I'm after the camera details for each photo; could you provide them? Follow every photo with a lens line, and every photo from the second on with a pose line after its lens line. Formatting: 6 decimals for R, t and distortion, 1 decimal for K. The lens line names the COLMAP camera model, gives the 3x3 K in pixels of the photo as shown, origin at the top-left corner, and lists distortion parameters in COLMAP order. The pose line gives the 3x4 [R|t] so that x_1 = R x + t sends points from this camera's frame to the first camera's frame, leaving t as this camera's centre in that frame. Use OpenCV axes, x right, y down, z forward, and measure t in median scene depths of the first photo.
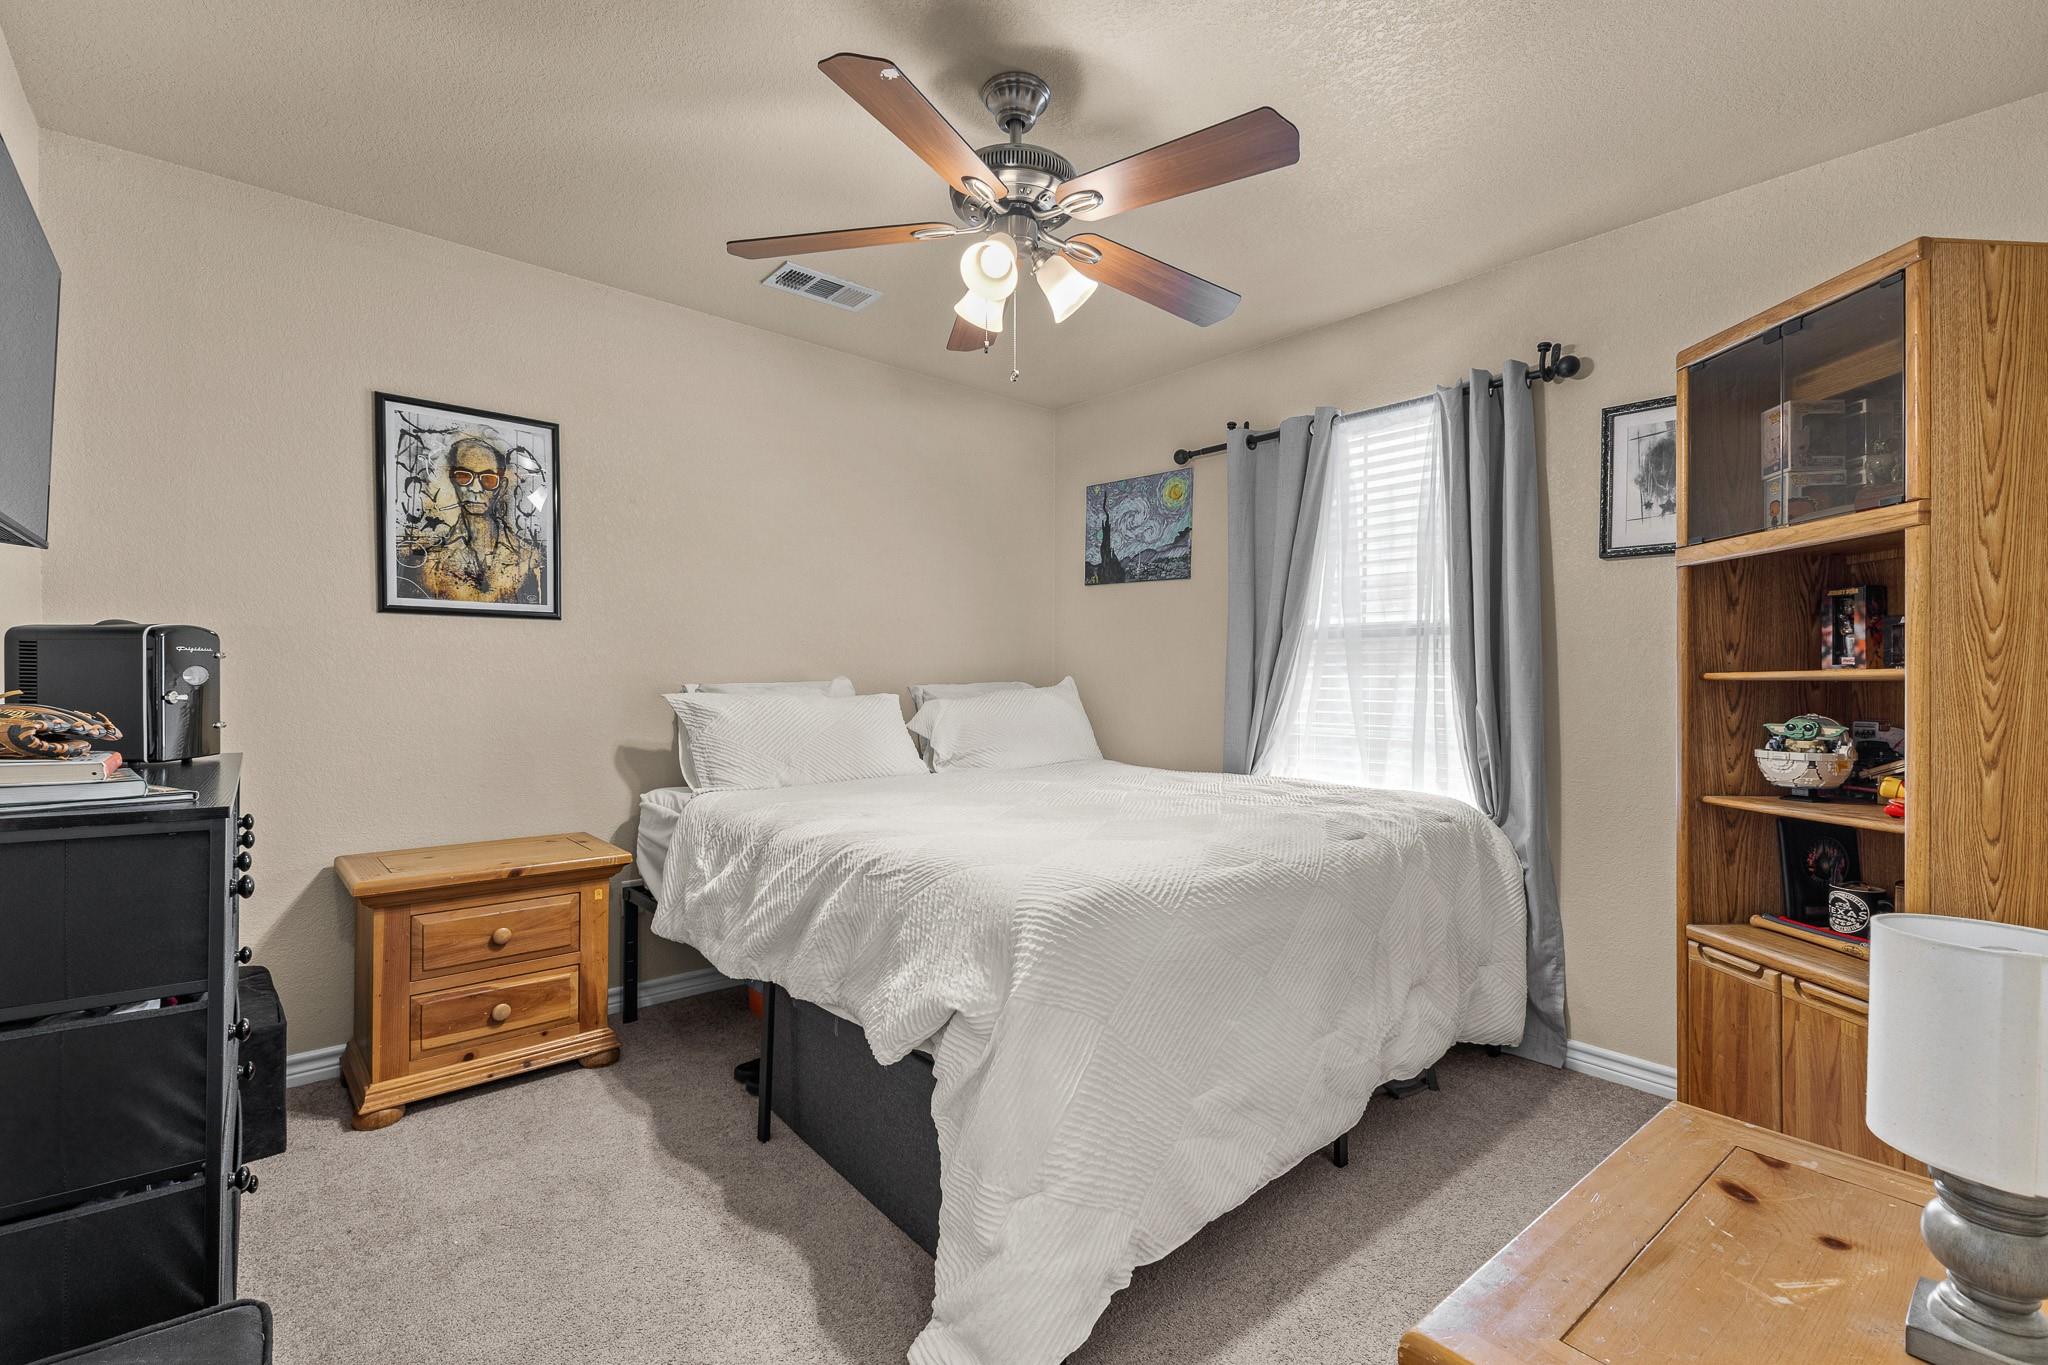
lens RADIAL K [[899.9, 0, 1020.7], [0, 899.9, 691.4], [0, 0, 1]] dist [0.006710, -0.001325]
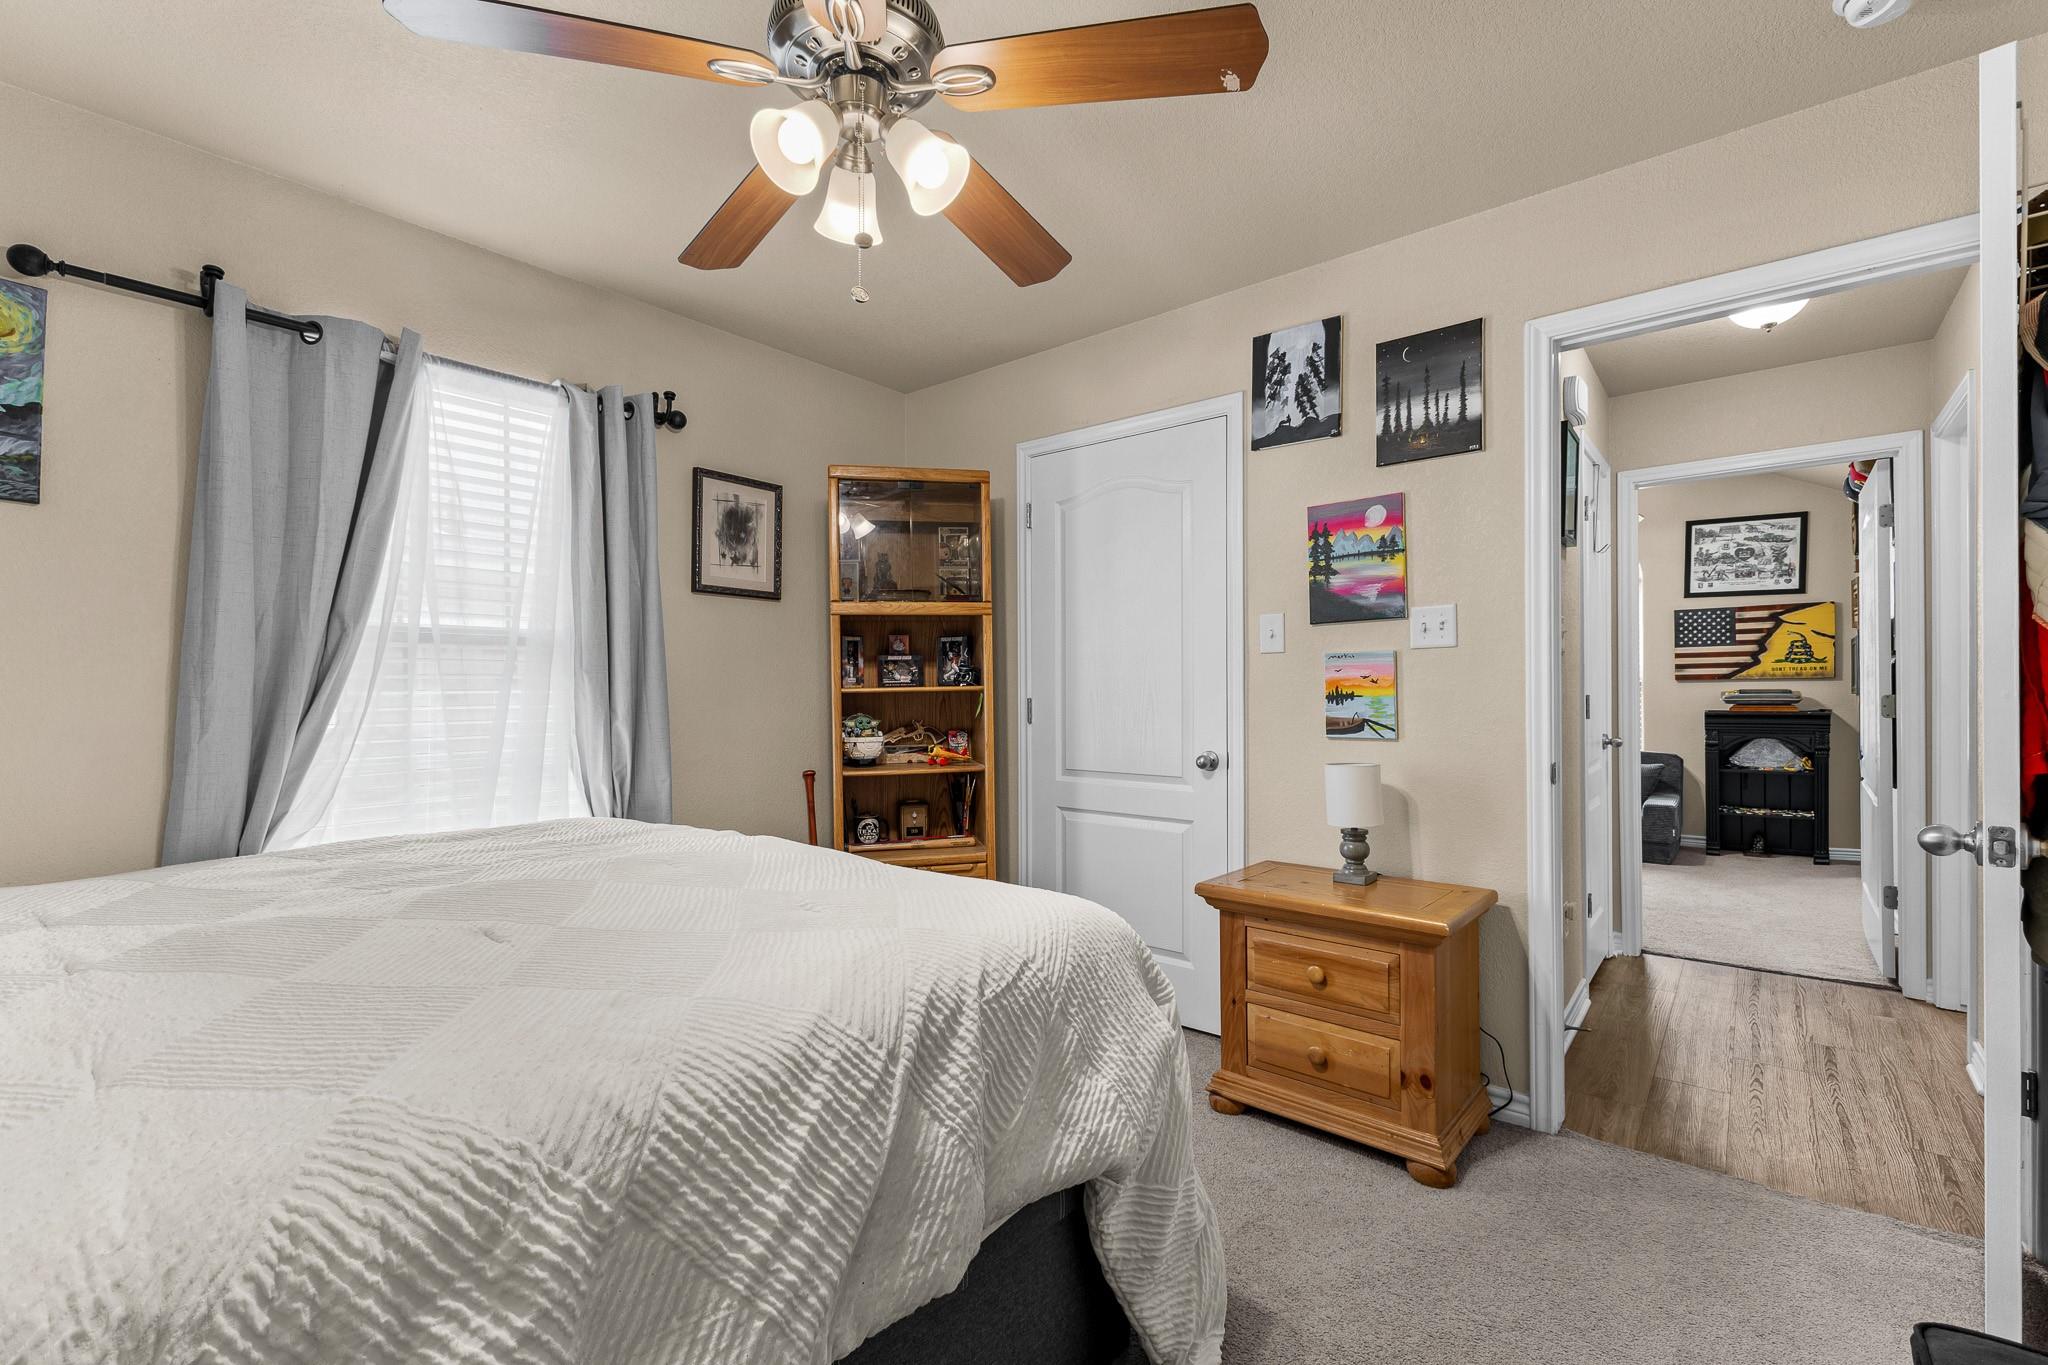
lens RADIAL K [[899.9, 0, 1023.2], [0, 899.9, 681.7], [0, 0, 1]] dist [0.006710, -0.001325]
pose [[-0.175621, 0.003938, 0.984450, -1.086431], [0.019206, 0.999815, -0.000574, -0.035971], [-0.984270, 0.018807, -0.175664, 1.421225]]
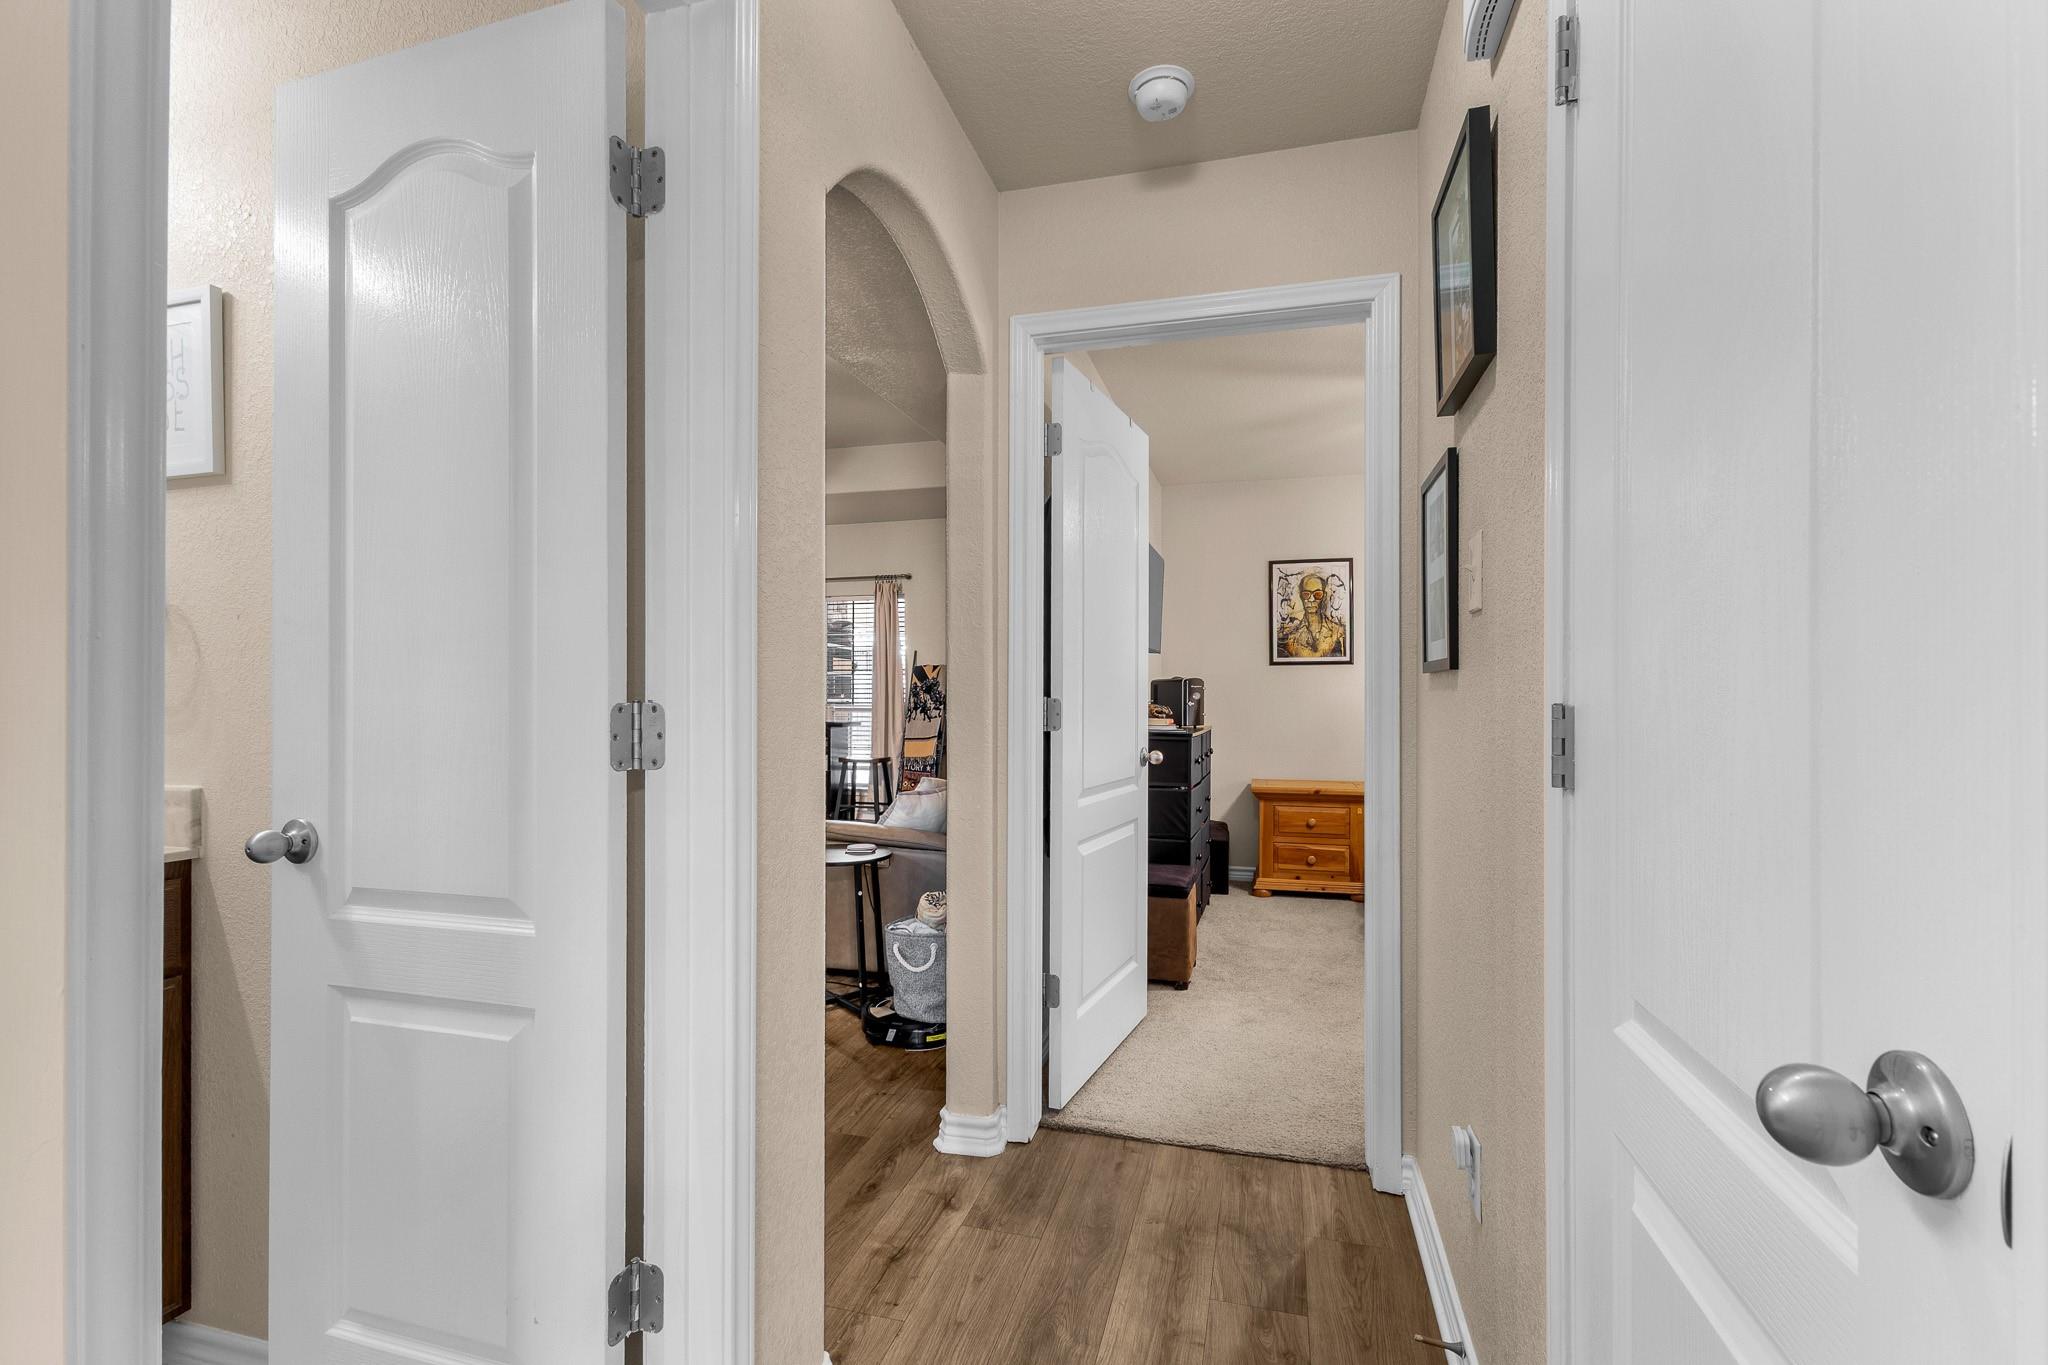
lens RADIAL K [[899.9, 0, 1028.0], [0, 899.9, 693.0], [0, 0, 1]] dist [0.006710, -0.001325]
pose [[0.558106, -0.004862, -0.829755, 0.686549], [-0.008803, 0.999892, -0.011780, 0.006347], [0.829723, 0.013878, 0.558003, -0.611029]]
